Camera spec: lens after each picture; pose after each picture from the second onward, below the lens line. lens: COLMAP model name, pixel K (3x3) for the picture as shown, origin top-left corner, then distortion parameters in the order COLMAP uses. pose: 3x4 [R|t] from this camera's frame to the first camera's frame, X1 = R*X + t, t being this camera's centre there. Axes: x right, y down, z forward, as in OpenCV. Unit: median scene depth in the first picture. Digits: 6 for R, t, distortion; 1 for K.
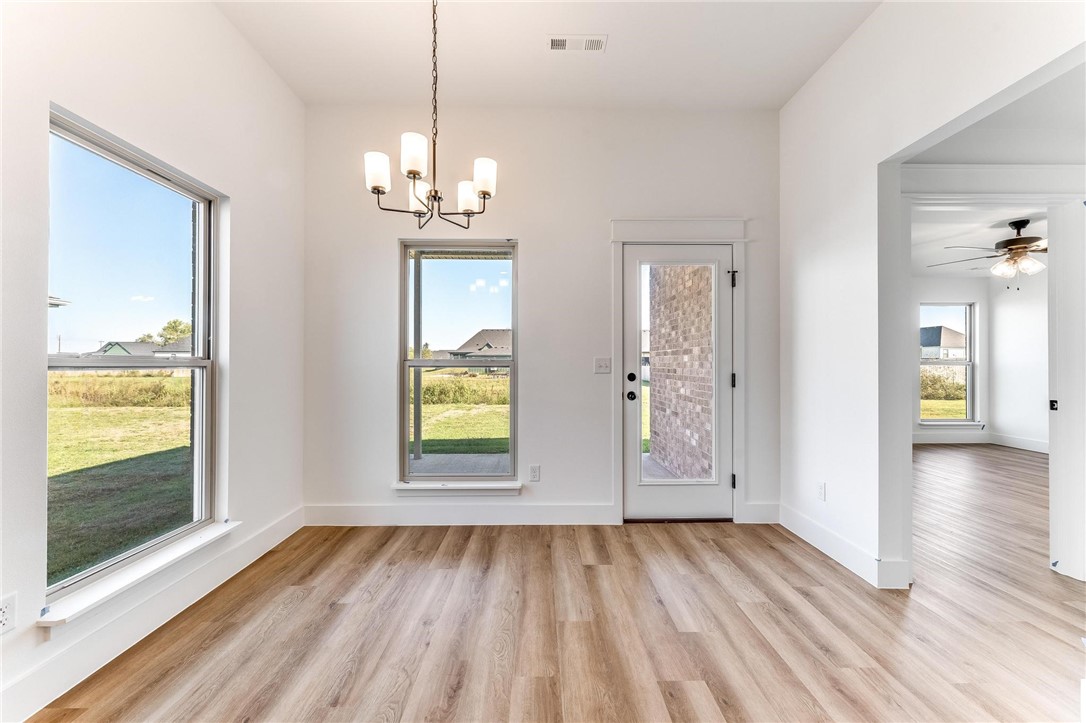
lens RADIAL K [[433.7, 0, 543.6], [0, 433.7, 359.7], [0, 0, 1]] dist [-0.001601, -0.000385]
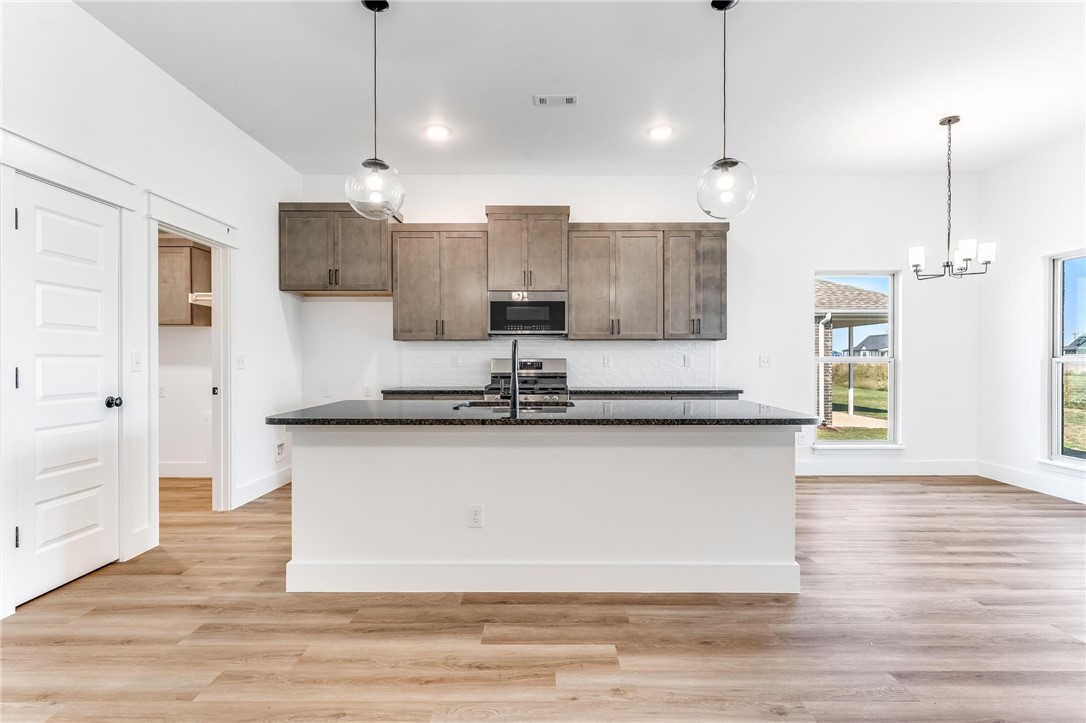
lens RADIAL K [[533.1, 0, 537.3], [0, 533.1, 361.6], [0, 0, 1]] dist [0.003672, 0.000061]
pose [[-0.028949, 0.001443, -0.999580, 0.777788], [0.009791, 0.999951, 0.001160, -0.001284], [0.999533, -0.009753, -0.028962, -0.237519]]
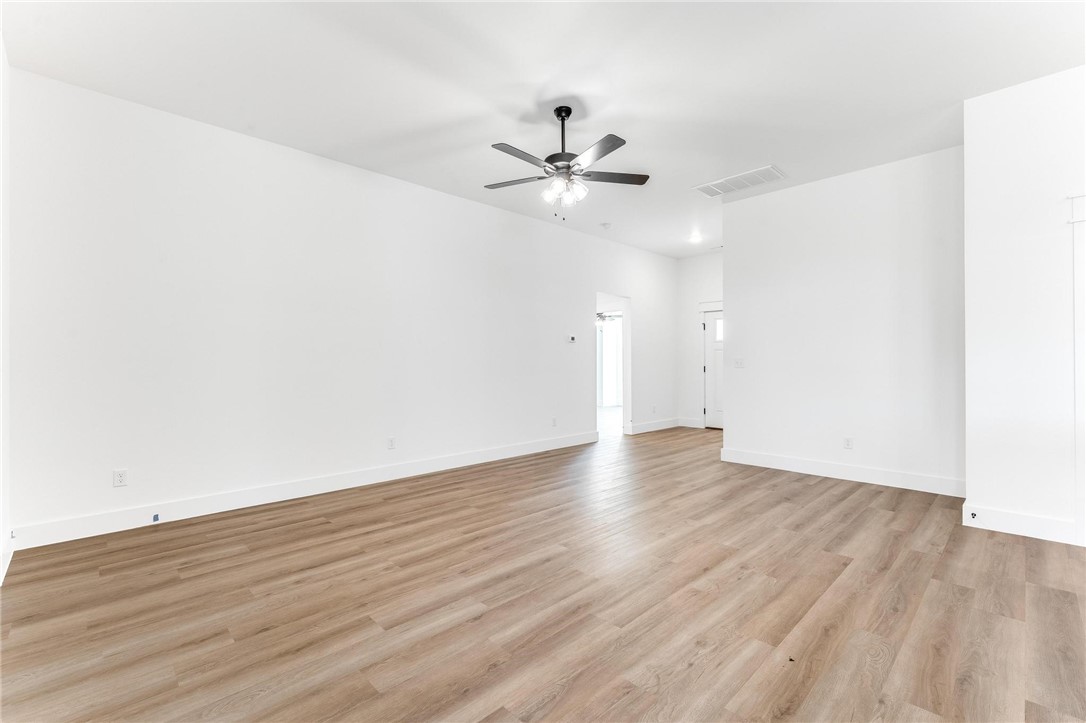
lens RADIAL K [[469.5, 0, 548.0], [0, 469.5, 359.1], [0, 0, 1]] dist [-0.002218, -0.000065]
pose [[-0.685021, 0.005917, 0.728499, 0.306309], [-0.004984, 0.999906, -0.012808, 0.001732], [-0.728506, -0.012405, -0.684927, 0.186449]]
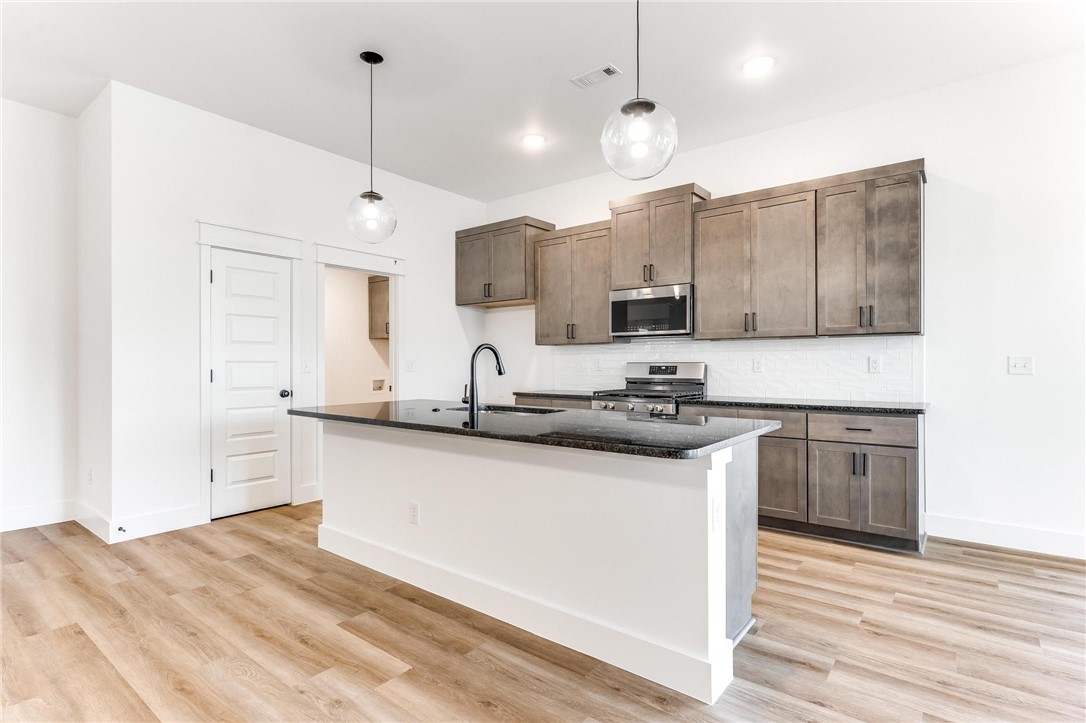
lens RADIAL K [[538.2, 0, 538.0], [0, 538.2, 363.8], [0, 0, 1]] dist [-0.002547, 0.000006]
pose [[-0.640365, 0.000700, -0.768070, 0.586842], [0.008815, 0.999940, -0.006438, 0.000960], [0.768020, -0.010894, -0.640333, 0.174194]]
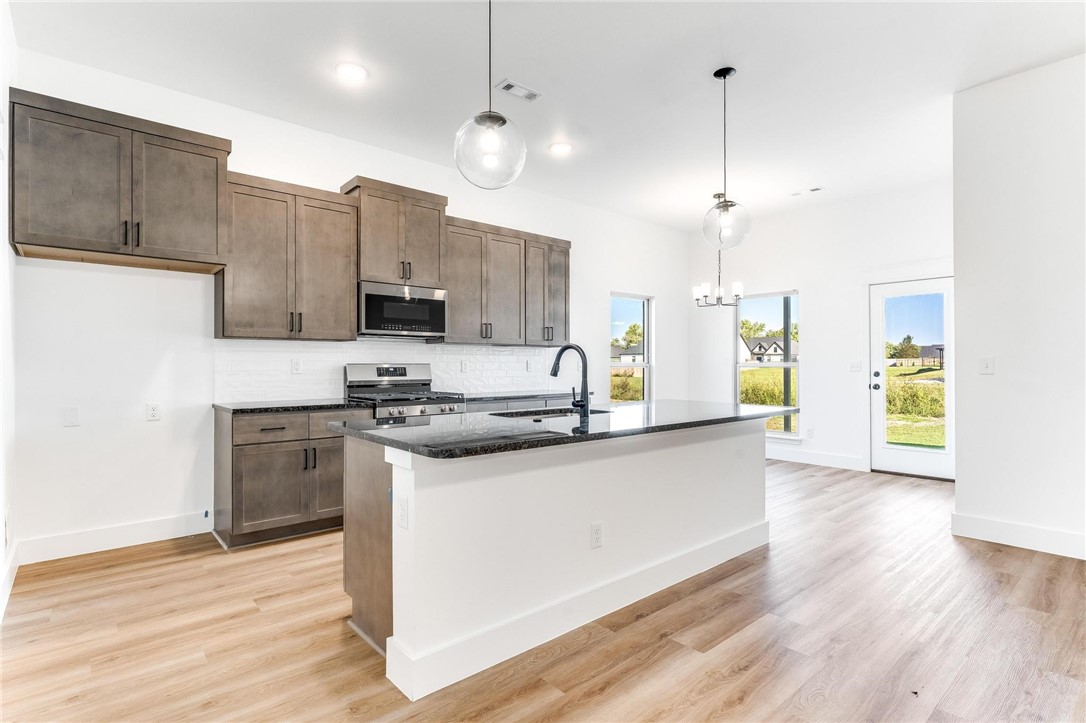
lens RADIAL K [[545.3, 0, 543.0], [0, 545.3, 361.5], [0, 0, 1]] dist [0.000801, 0.000326]
pose [[0.643892, -0.005788, -0.765095, 0.588164], [0.008115, 0.999967, -0.000736, -0.007212], [0.765074, -0.005735, 0.643917, -0.706341]]
